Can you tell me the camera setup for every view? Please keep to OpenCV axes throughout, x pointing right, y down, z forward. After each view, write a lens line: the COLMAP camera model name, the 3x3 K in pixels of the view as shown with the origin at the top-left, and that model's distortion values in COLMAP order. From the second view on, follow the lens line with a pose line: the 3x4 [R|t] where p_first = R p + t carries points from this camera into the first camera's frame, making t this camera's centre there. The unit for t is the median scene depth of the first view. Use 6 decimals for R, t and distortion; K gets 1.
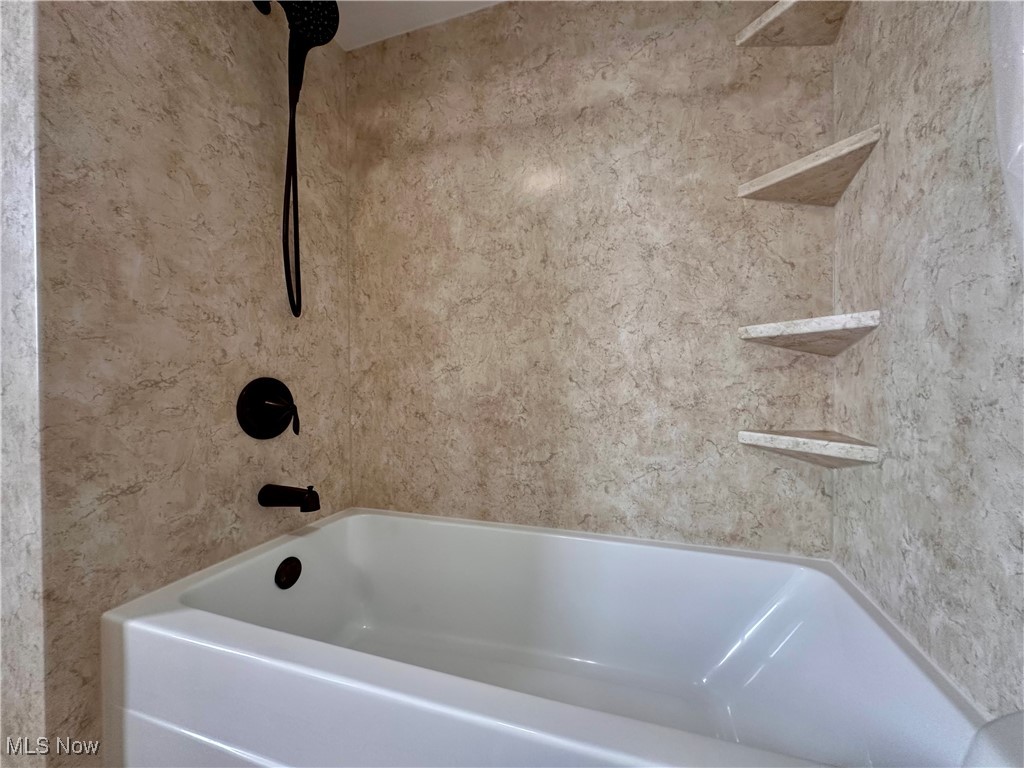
lens RADIAL K [[409.7, 0, 507.7], [0, 409.7, 381.7], [0, 0, 1]] dist [0.001359, 0.000330]
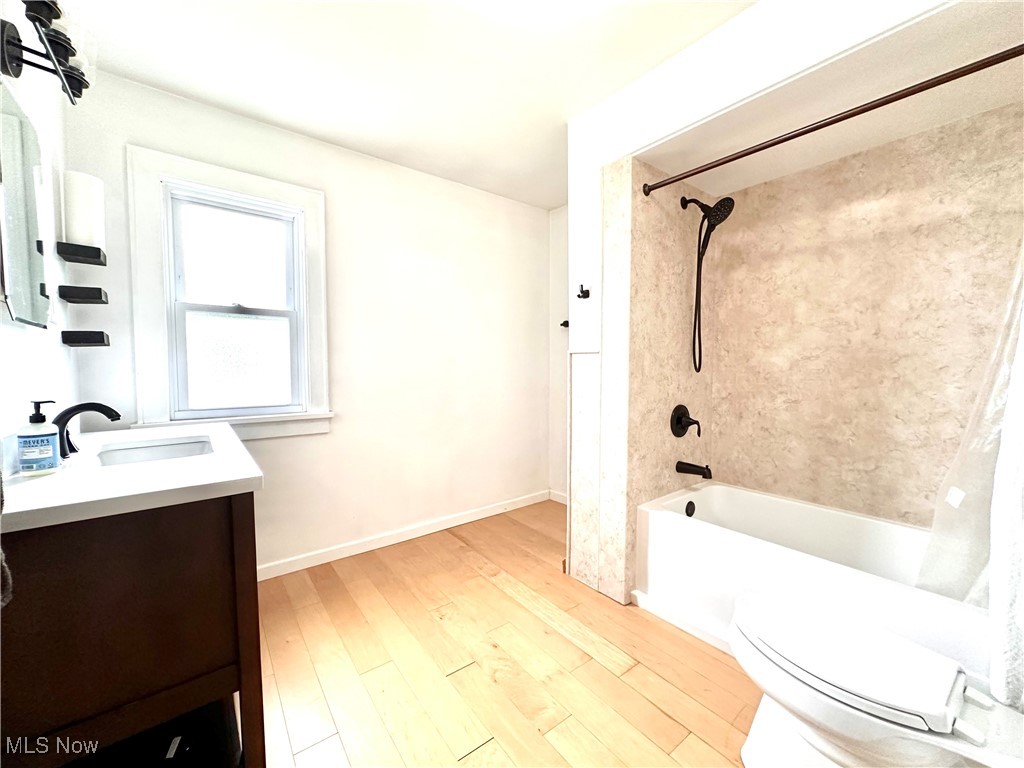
lens RADIAL K [[409.7, 0, 515.6], [0, 409.7, 383.0], [0, 0, 1]] dist [0.001359, 0.000330]
pose [[0.842614, 0.033641, -0.537467, -0.202093], [-0.009954, 0.998849, 0.046914, -0.177818], [0.538427, -0.034180, 0.841979, -0.920422]]
